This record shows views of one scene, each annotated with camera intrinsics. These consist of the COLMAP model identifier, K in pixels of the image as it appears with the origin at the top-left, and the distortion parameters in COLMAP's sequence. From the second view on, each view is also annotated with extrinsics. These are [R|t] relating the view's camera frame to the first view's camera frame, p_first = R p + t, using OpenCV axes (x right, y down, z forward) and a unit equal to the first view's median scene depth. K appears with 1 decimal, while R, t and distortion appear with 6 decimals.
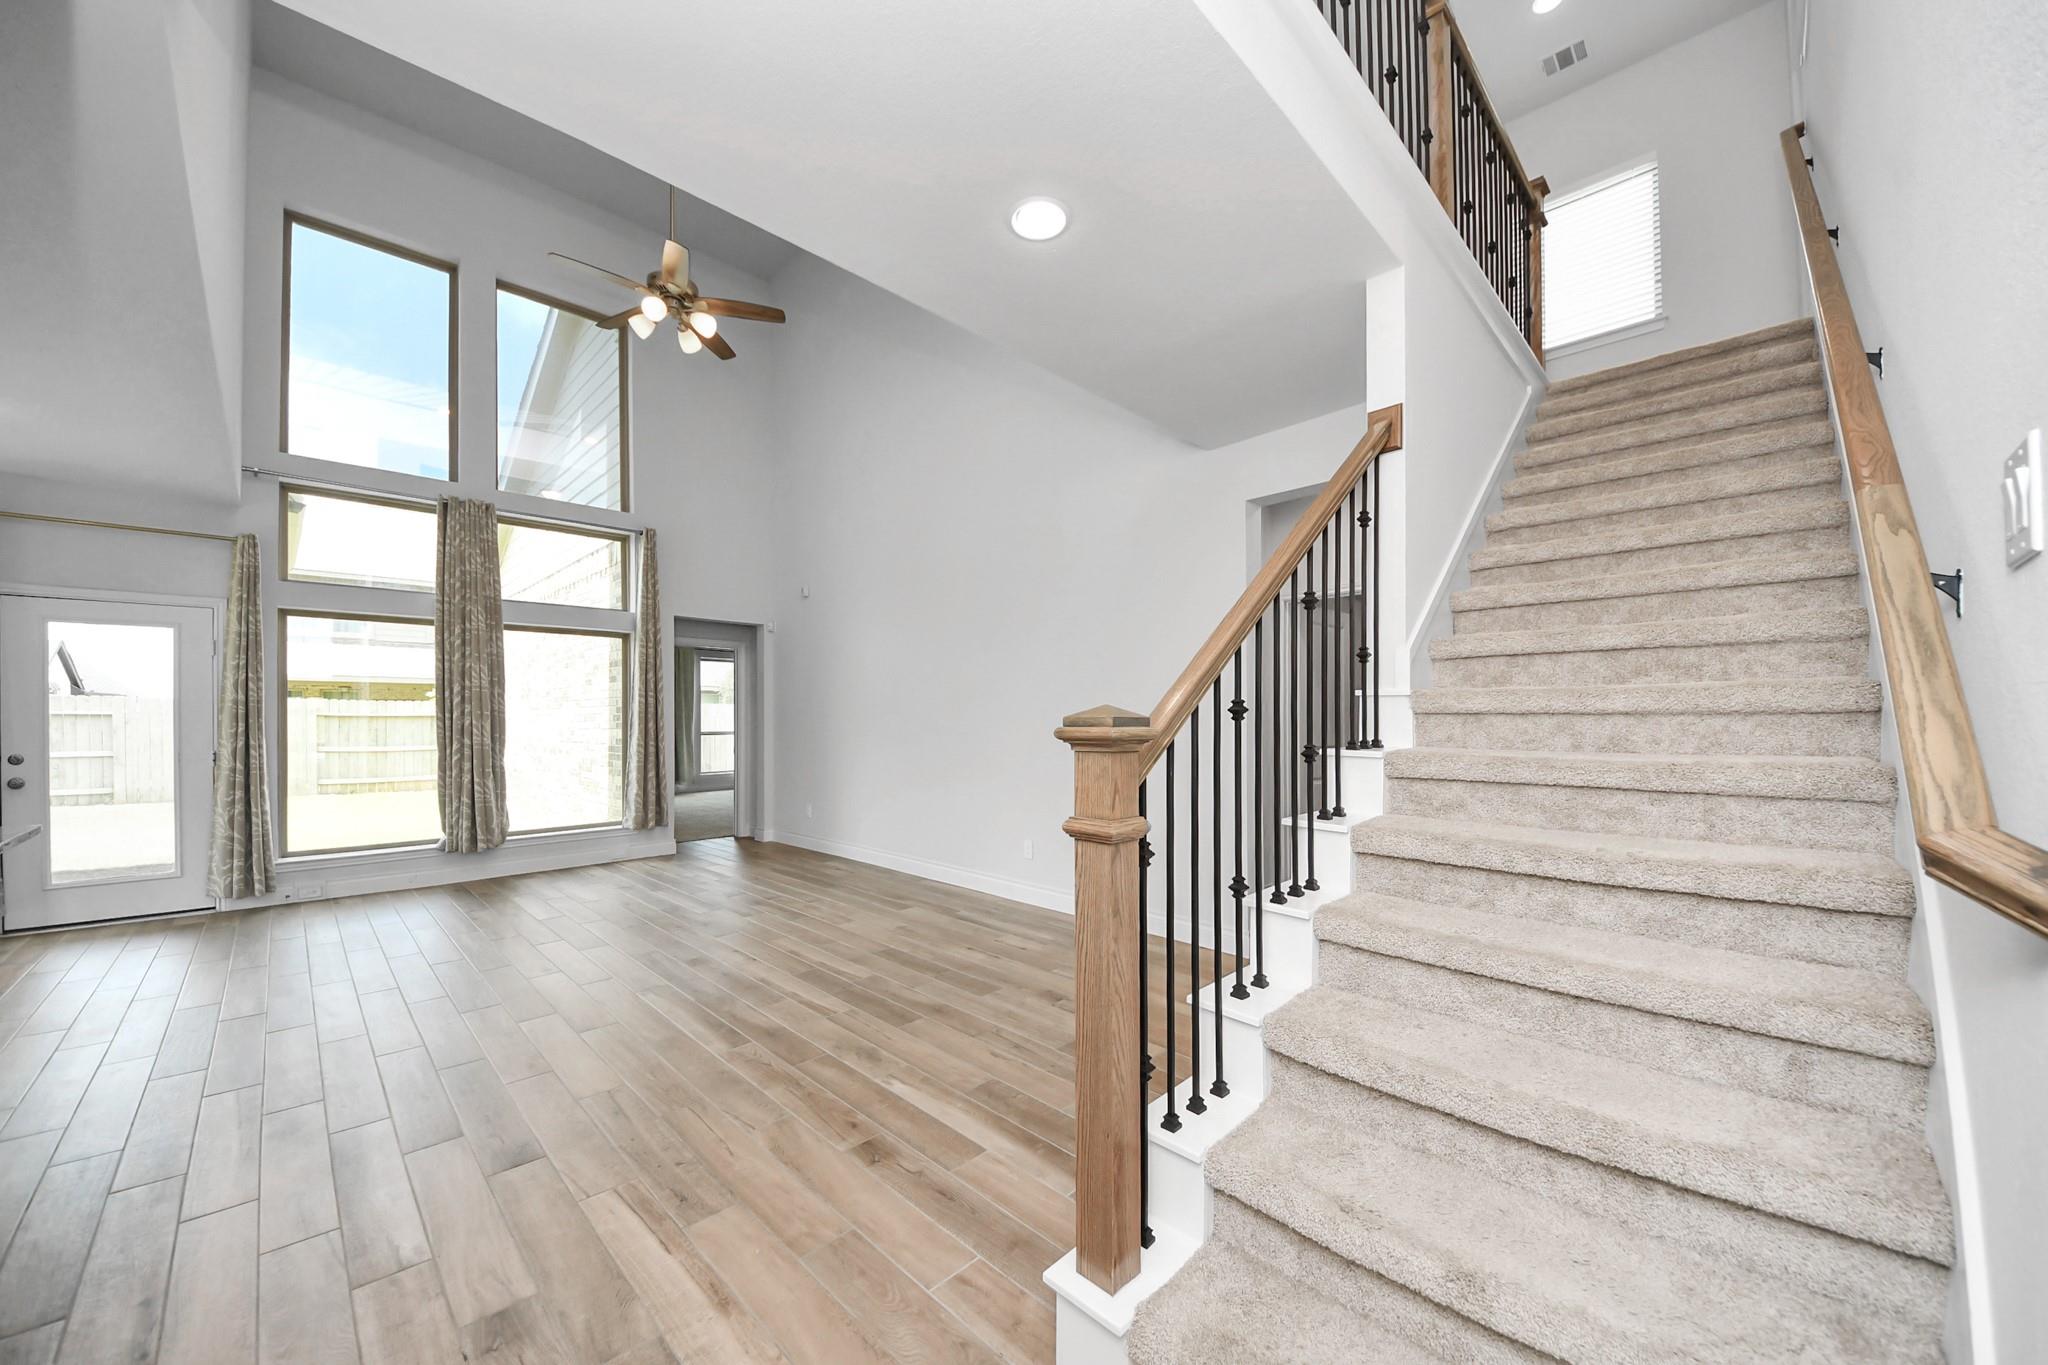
lens RADIAL K [[750.3, 0, 1033.7], [0, 750.3, 708.1], [0, 0, 1]] dist [0.025086, -0.017418]
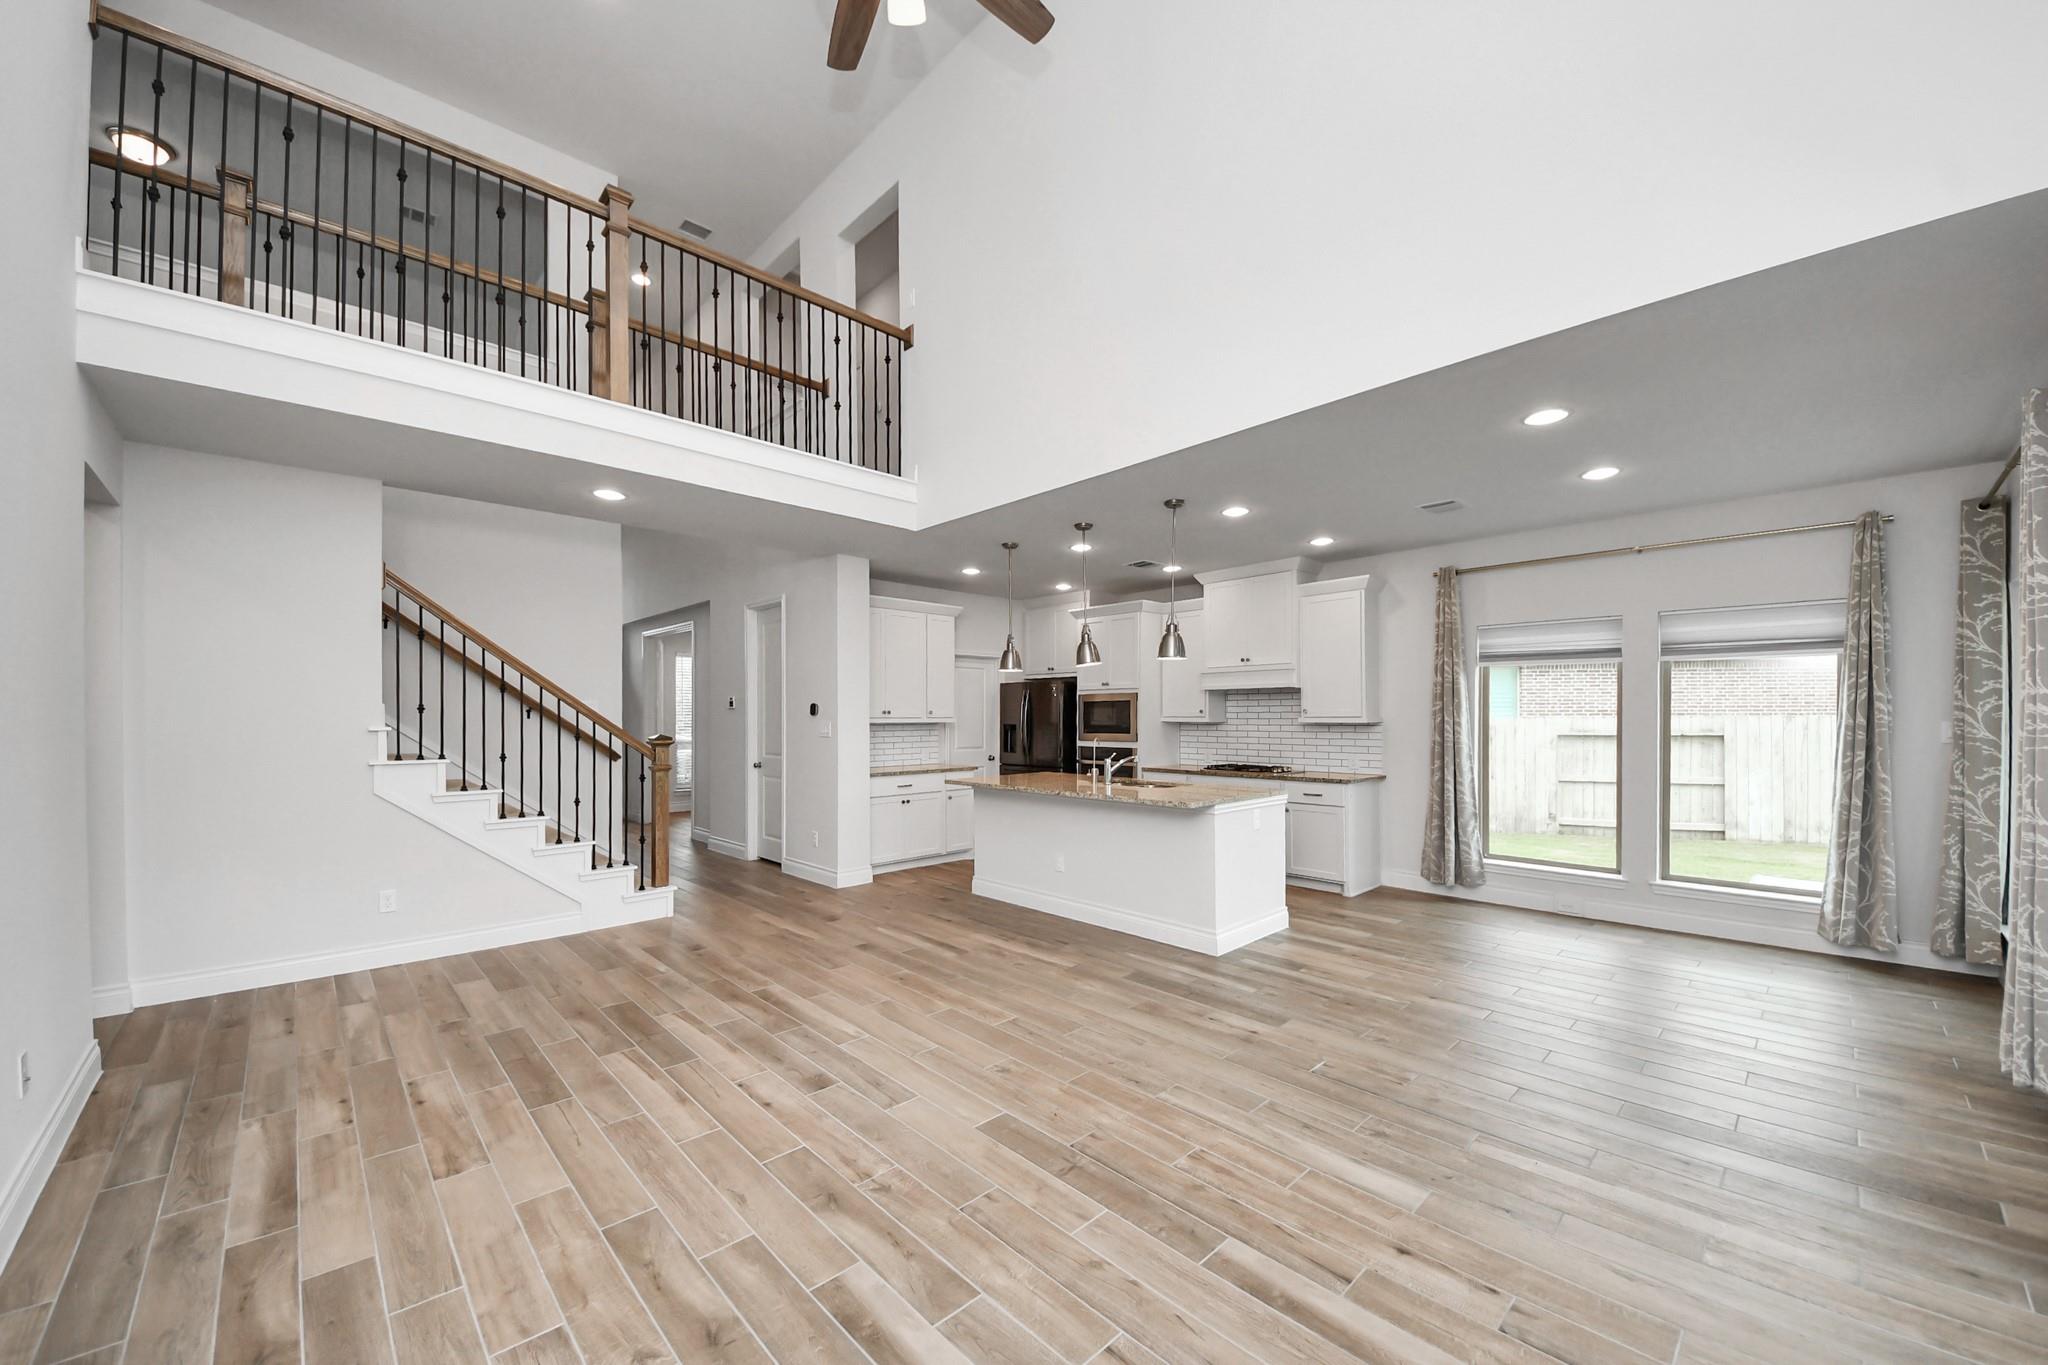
lens RADIAL K [[750.3, 0, 1033.7], [0, 750.3, 708.1], [0, 0, 1]] dist [0.025086, -0.017418]
pose [[-0.999803, 0.008155, 0.018103, -0.517353], [0.007666, 0.999608, -0.026922, -0.005498], [-0.018316, -0.026778, -0.999474, 1.341429]]
